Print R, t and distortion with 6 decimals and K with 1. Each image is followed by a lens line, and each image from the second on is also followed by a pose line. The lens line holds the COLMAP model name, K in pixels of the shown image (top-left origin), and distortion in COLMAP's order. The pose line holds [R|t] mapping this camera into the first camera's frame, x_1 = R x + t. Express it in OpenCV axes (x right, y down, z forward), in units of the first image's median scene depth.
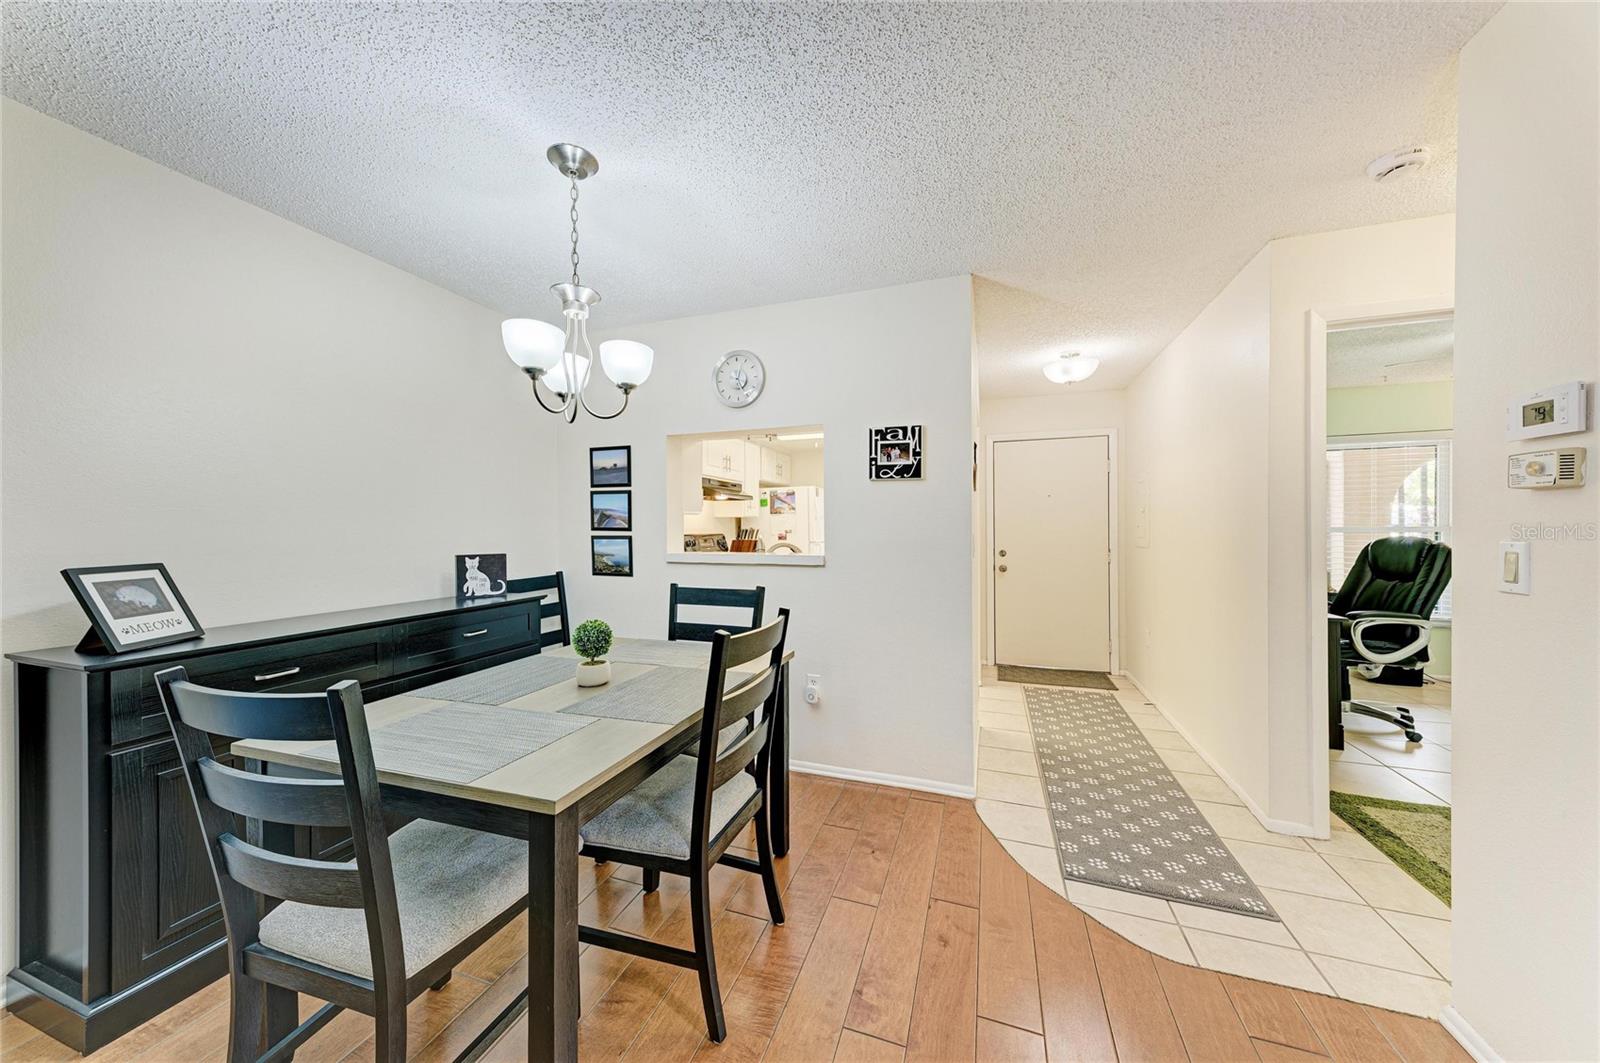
lens RADIAL K [[542.4, 0, 796.8], [0, 542.4, 533.8], [0, 0, 1]] dist [0.030339, -0.000052]
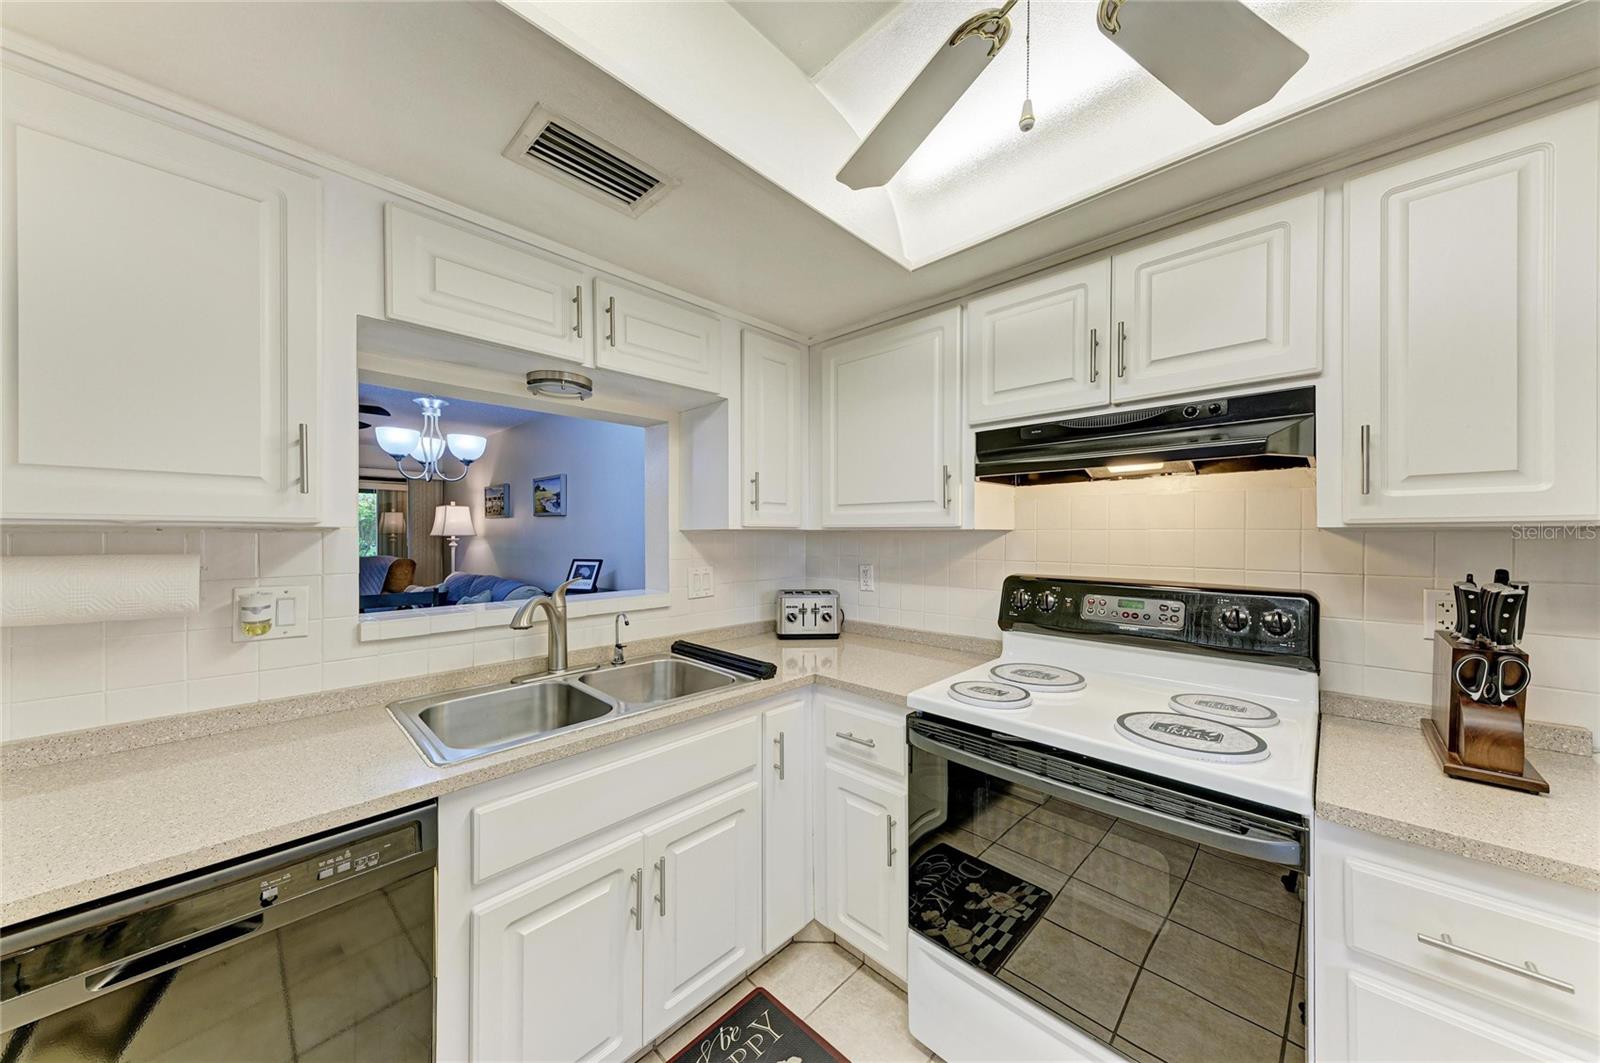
lens RADIAL K [[529.1, 0, 782.6], [0, 529.1, 531.9], [0, 0, 1]] dist [0.008714, -0.000058]
pose [[-0.429223, 0.009880, -0.903145, 0.302786], [-0.003729, 0.999912, 0.012711, -0.050109], [0.903191, 0.008824, -0.429148, 1.399466]]
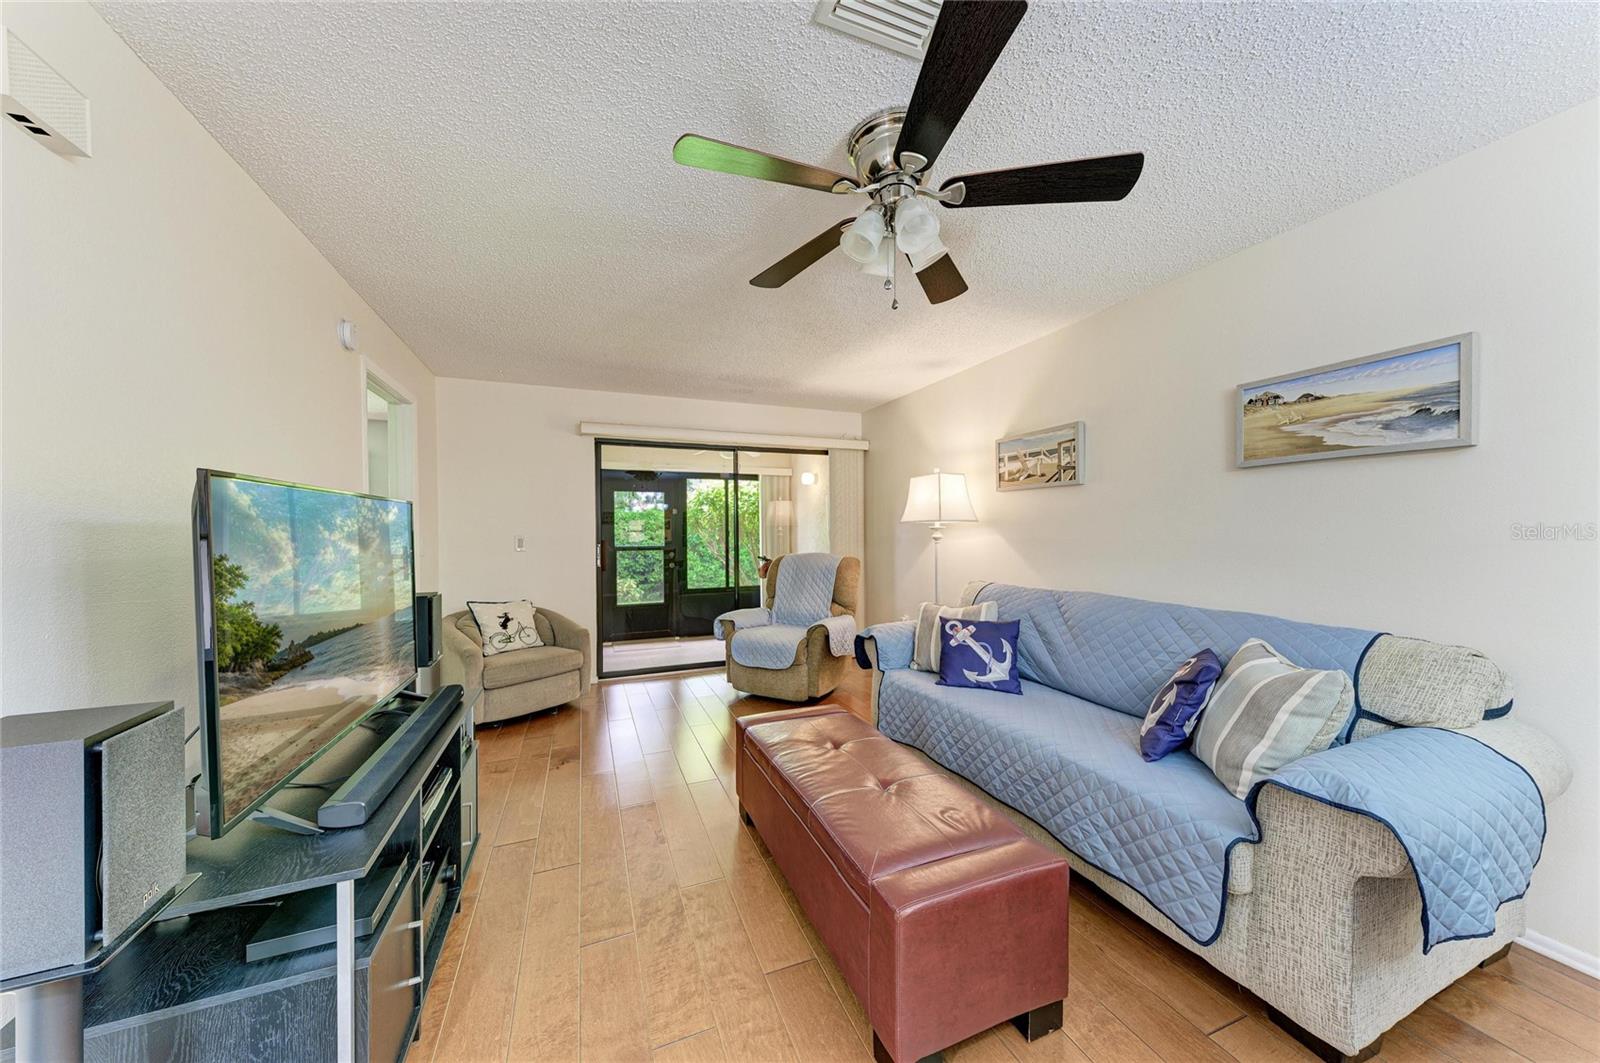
lens RADIAL K [[542.4, 0, 796.8], [0, 542.4, 533.8], [0, 0, 1]] dist [0.030339, -0.000052]
pose [[-0.754897, 0.013370, -0.655707, 0.128993], [0.006129, 0.999892, 0.013332, -0.000243], [0.655814, 0.006046, -0.754898, 0.244876]]
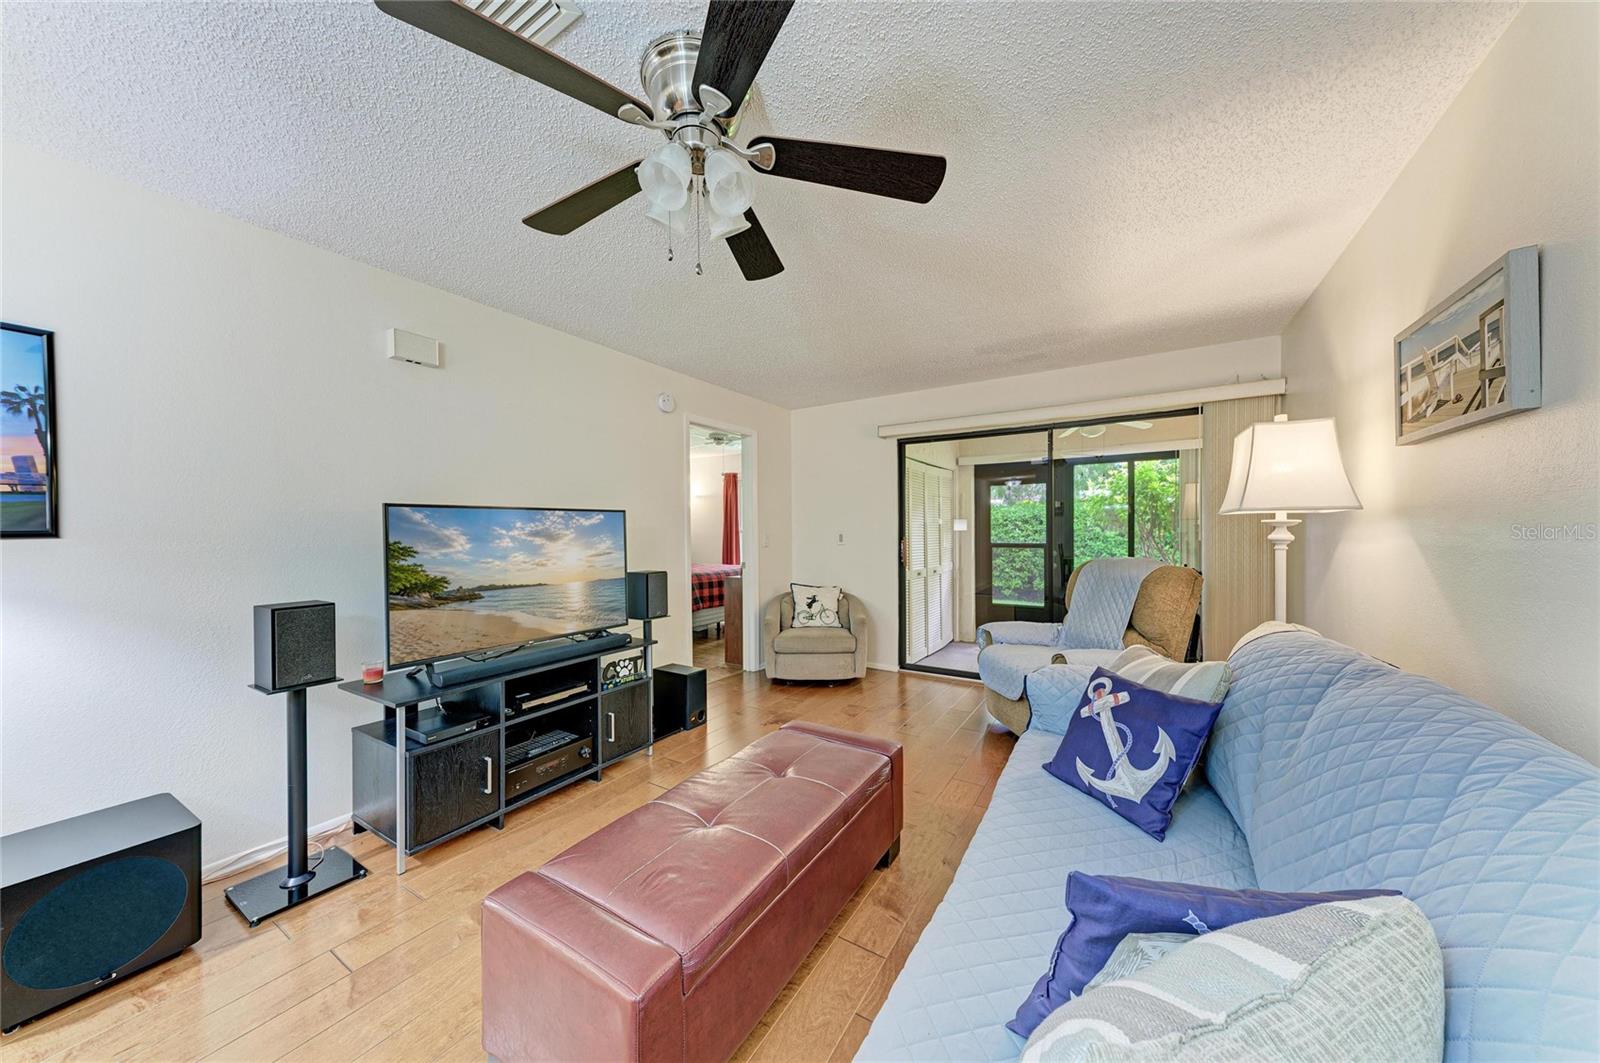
lens RADIAL K [[536.6, 0, 800.0], [0, 536.6, 531.5], [0, 0, 1]] dist [0.006229, -0.000126]
pose [[-0.973719, 0.011271, 0.227473, -0.466911], [0.013495, 0.999875, 0.008225, 0.003133], [-0.227352, 0.011078, -0.973750, 0.322558]]
